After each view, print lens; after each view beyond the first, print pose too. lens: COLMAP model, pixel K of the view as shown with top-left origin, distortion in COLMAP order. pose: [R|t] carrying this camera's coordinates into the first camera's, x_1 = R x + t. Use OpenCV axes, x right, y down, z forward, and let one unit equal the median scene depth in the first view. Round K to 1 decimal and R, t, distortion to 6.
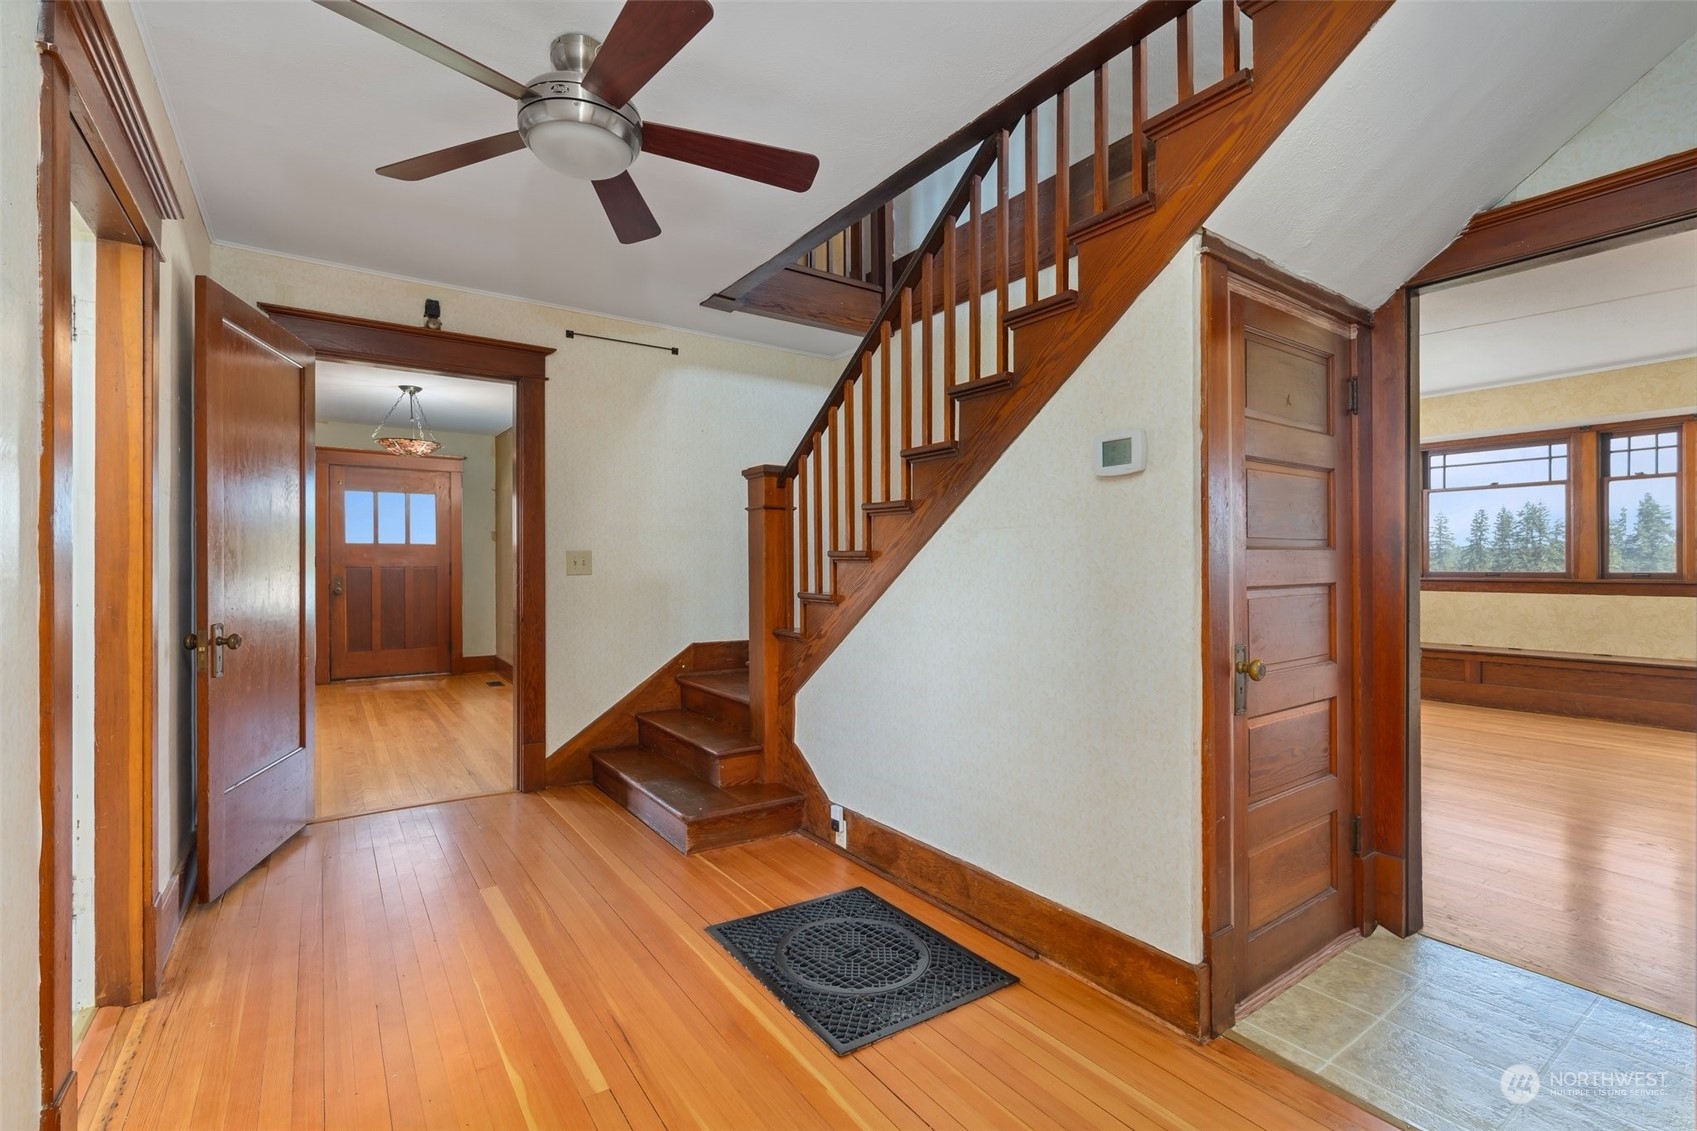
lens RADIAL K [[774.7, 0, 815.7], [0, 774.7, 564.1], [0, 0, 1]] dist [-0.012054, 0.000353]
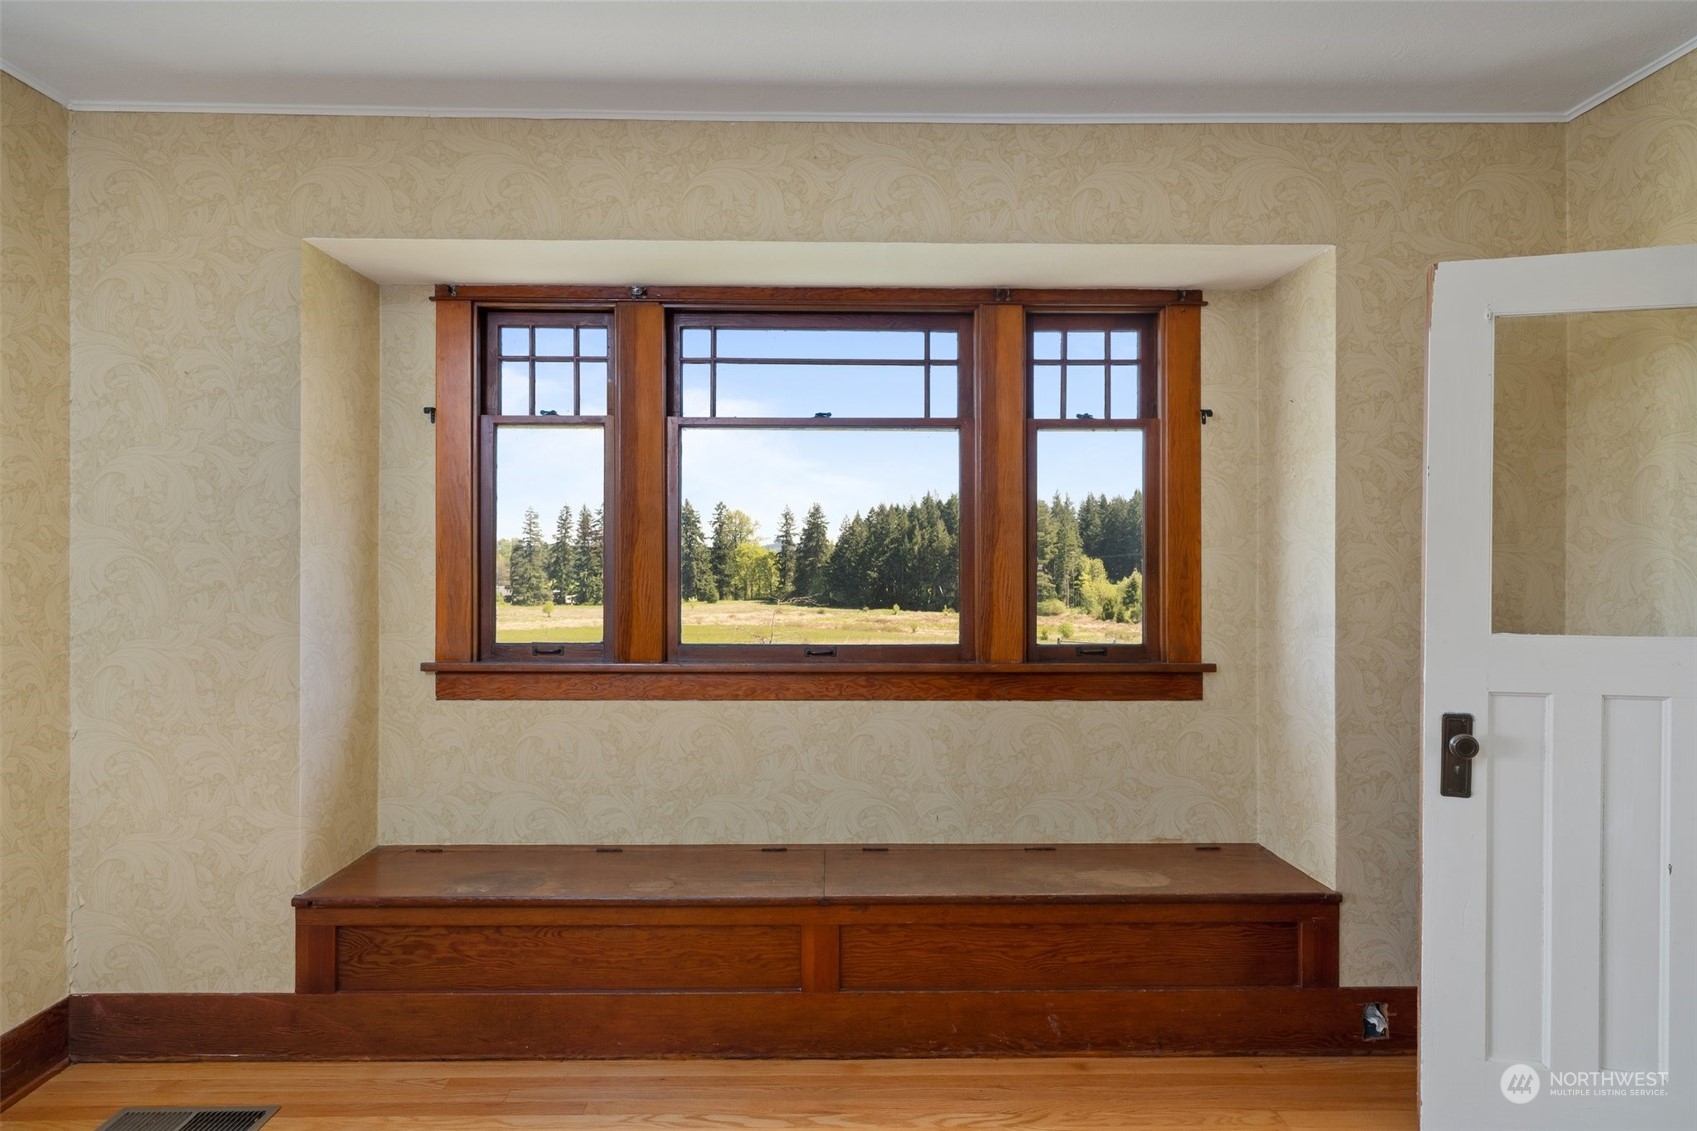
lens RADIAL K [[985.6, 0, 843.8], [0, 985.6, 565.5], [0, 0, 1]] dist [-0.007672, -0.000091]
pose [[0.546174, 0.001384, 0.837671, 0.493622], [-0.005947, 0.999980, 0.002225, -0.031448], [-0.837651, -0.006197, 0.546171, 0.747127]]
